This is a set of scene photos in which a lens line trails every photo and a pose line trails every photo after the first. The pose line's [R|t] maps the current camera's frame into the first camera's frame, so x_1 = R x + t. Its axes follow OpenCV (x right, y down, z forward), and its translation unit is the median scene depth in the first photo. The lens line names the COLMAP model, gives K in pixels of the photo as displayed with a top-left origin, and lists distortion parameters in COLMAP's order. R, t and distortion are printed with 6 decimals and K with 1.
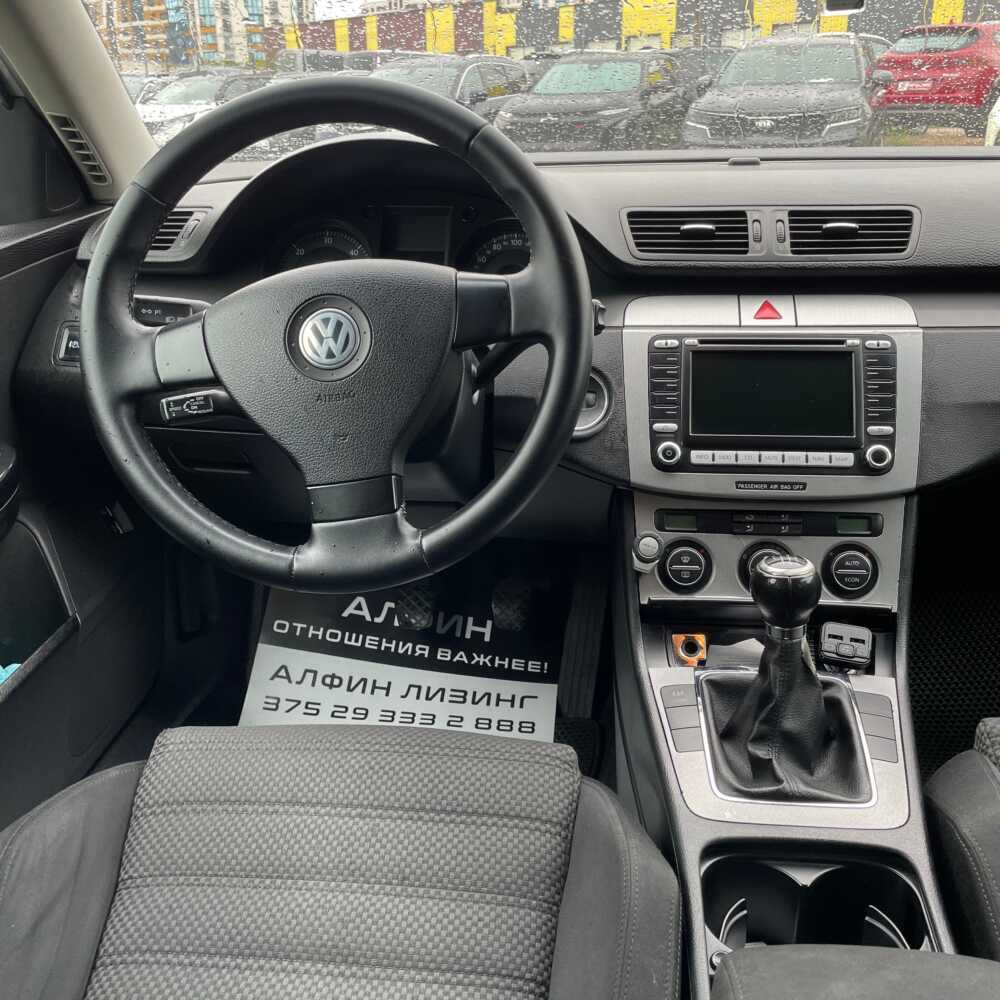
lens RADIAL K [[1022.7, 0, 506.2], [0, 1022.7, 498.2], [0, 0, 1]] dist [0.098488, -0.177290]
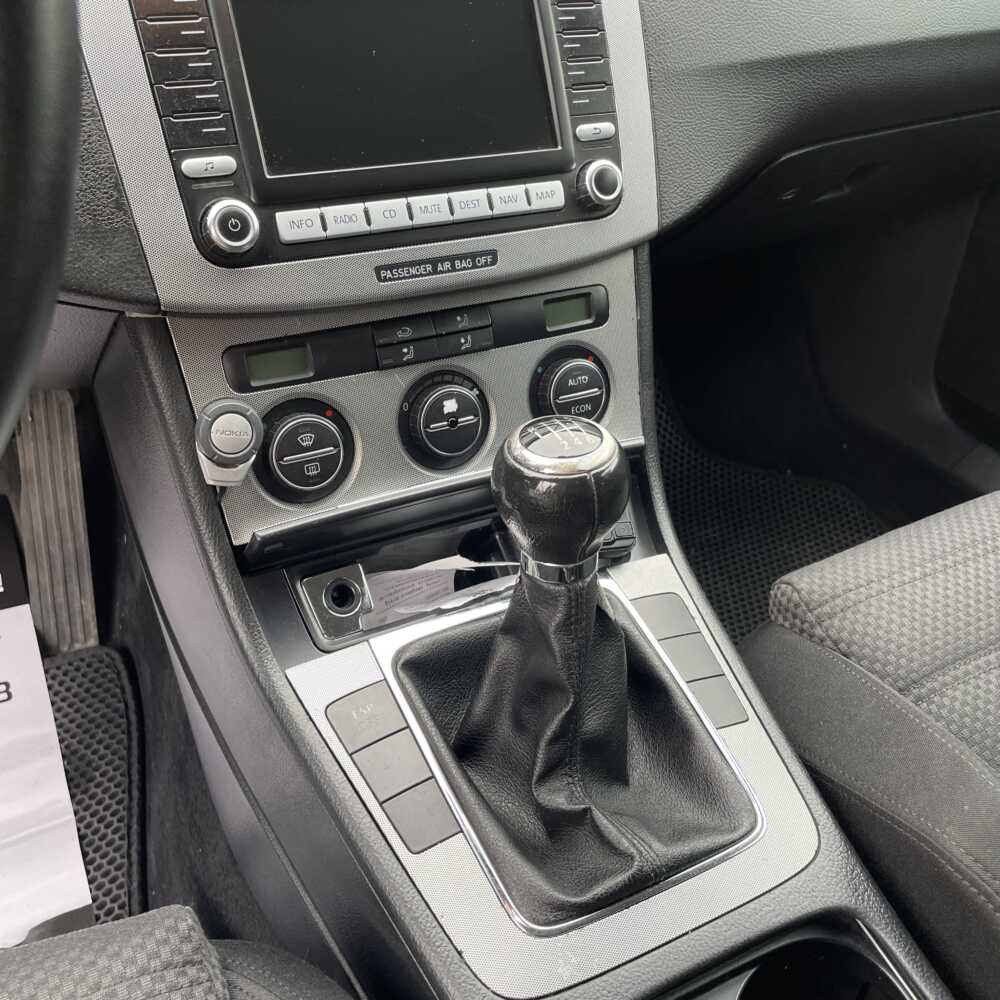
lens RADIAL K [[1015.2, 0, 490.1], [0, 1015.2, 492.3], [0, 0, 1]] dist [0.090425, -0.147392]
pose [[0.837187, -0.261921, 0.480120, 0.004817], [0.124326, 0.946025, 0.299300, -0.052260], [-0.532599, -0.190879, 0.824563, 0.526036]]
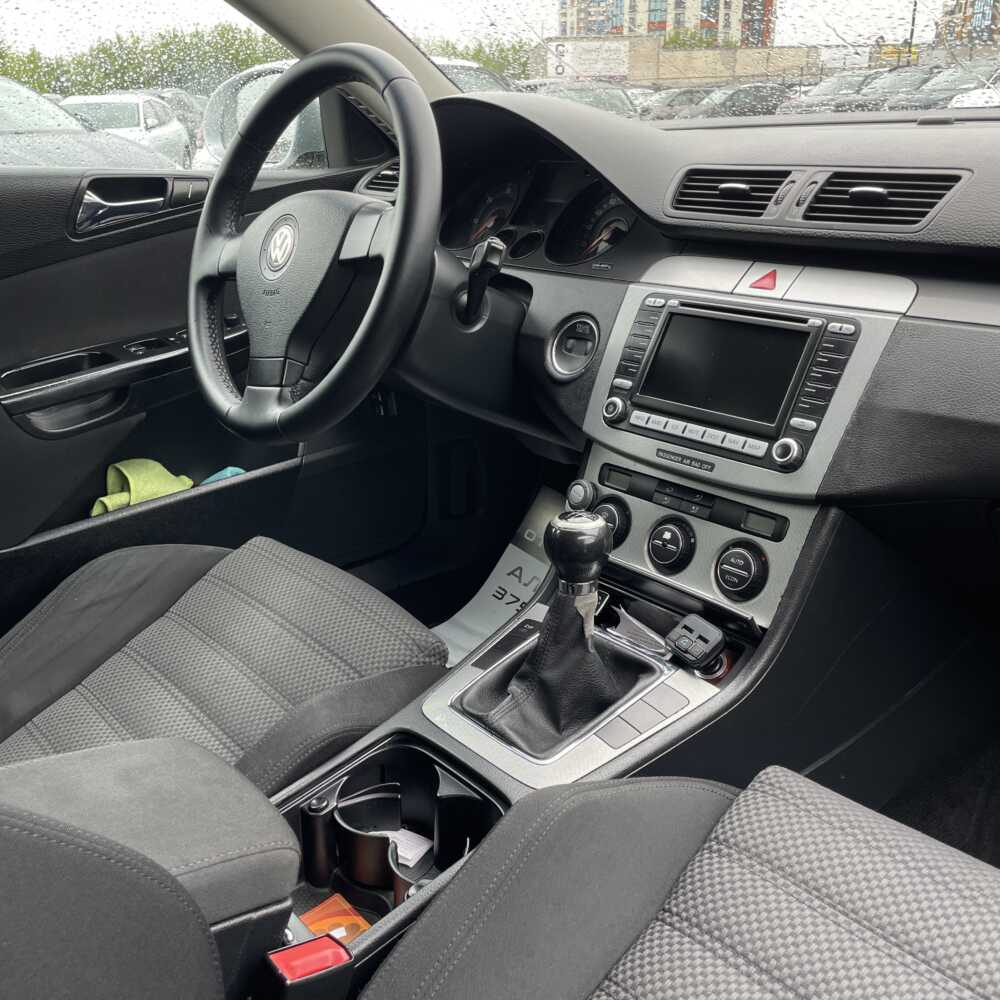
lens RADIAL K [[1015.2, 0, 490.1], [0, 1015.2, 492.3], [0, 0, 1]] dist [0.090425, -0.147392]
pose [[0.717989, 0.232830, -0.655959, 0.725393], [-0.224959, 0.969441, 0.097867, -0.033556], [0.658700, 0.077297, 0.748425, 0.175394]]
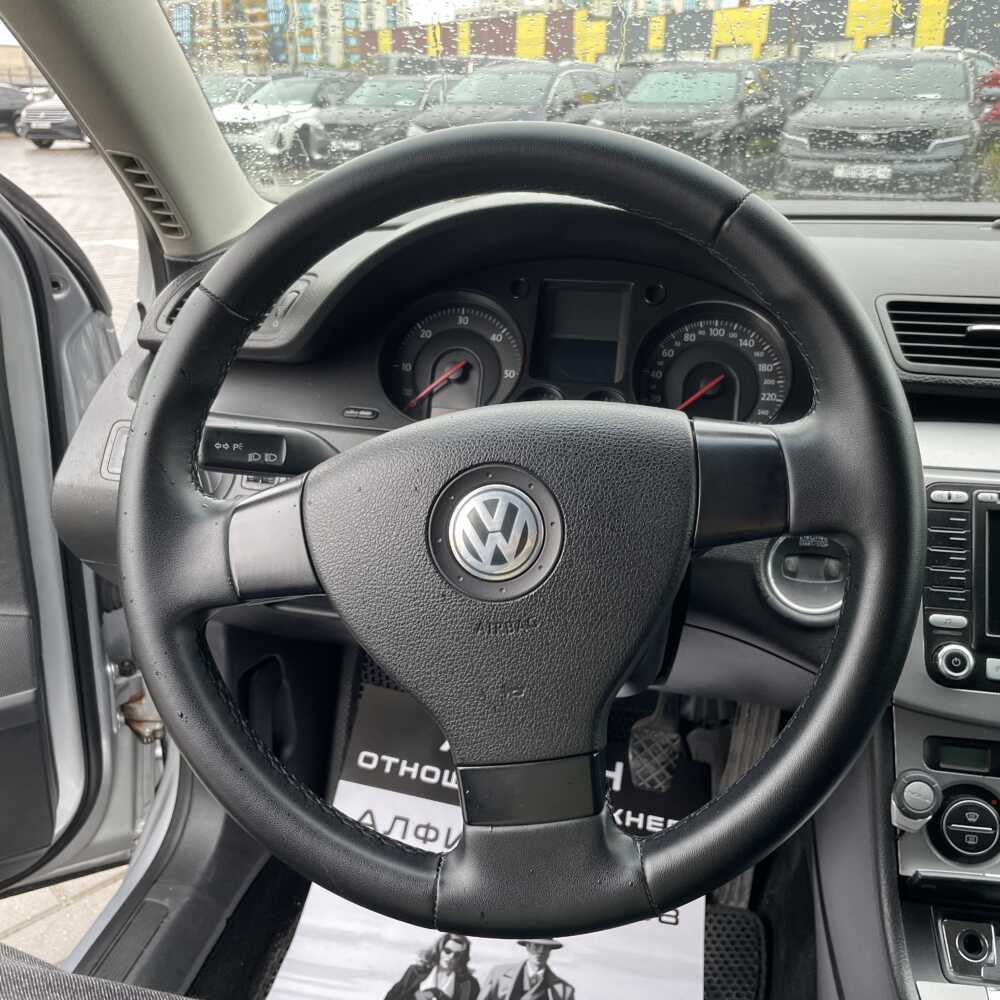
lens RADIAL K [[1015.7, 0, 507.7], [0, 1015.7, 486.7], [0, 0, 1]] dist [0.063854, -0.092598]
pose [[0.996851, 0.045007, -0.065287, -0.096594], [-0.045719, 0.998910, -0.009449, -0.136233], [0.064790, 0.012404, 0.997822, 0.287849]]
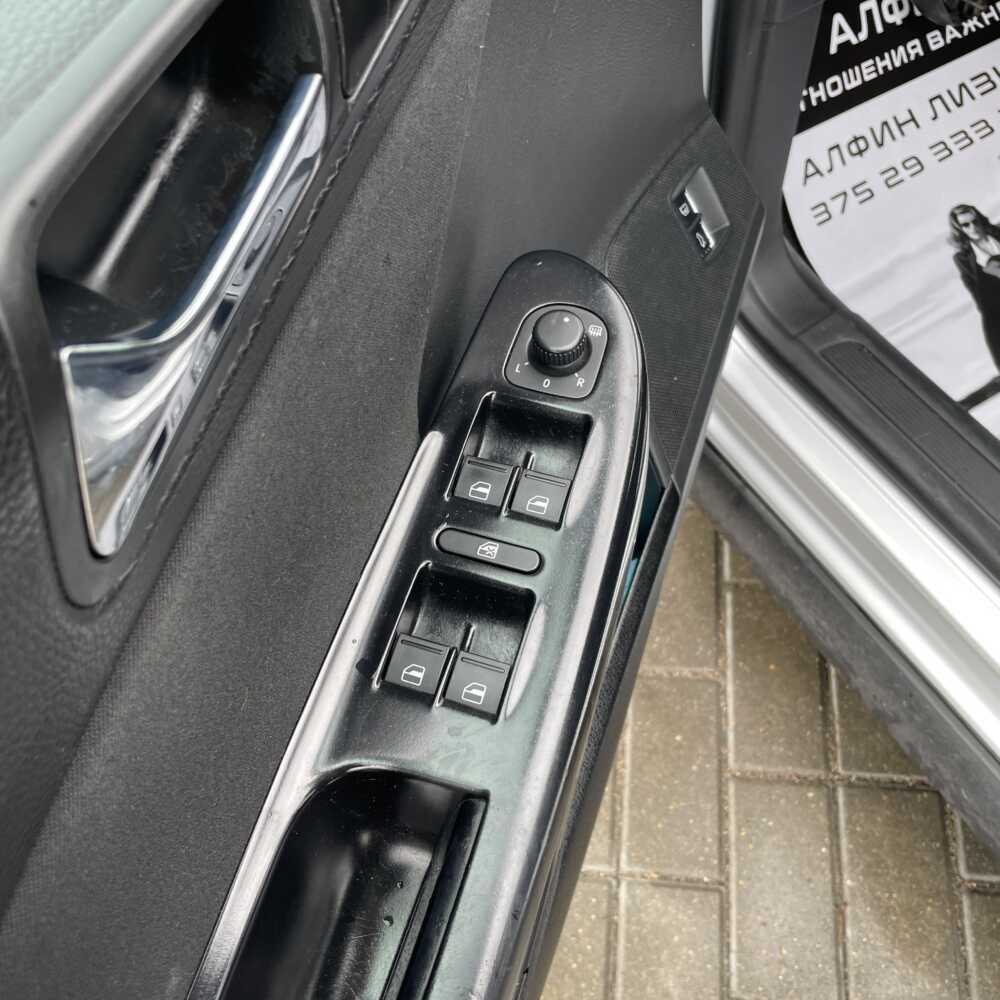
lens RADIAL K [[1015.2, 0, 490.1], [0, 1015.2, 492.3], [0, 0, 1]] dist [0.090425, -0.147392]
pose [[0.800596, -0.560763, 0.211165, -0.991019], [0.321953, 0.699784, 0.637690, -0.291544], [-0.505363, -0.442547, 0.740784, 0.727622]]
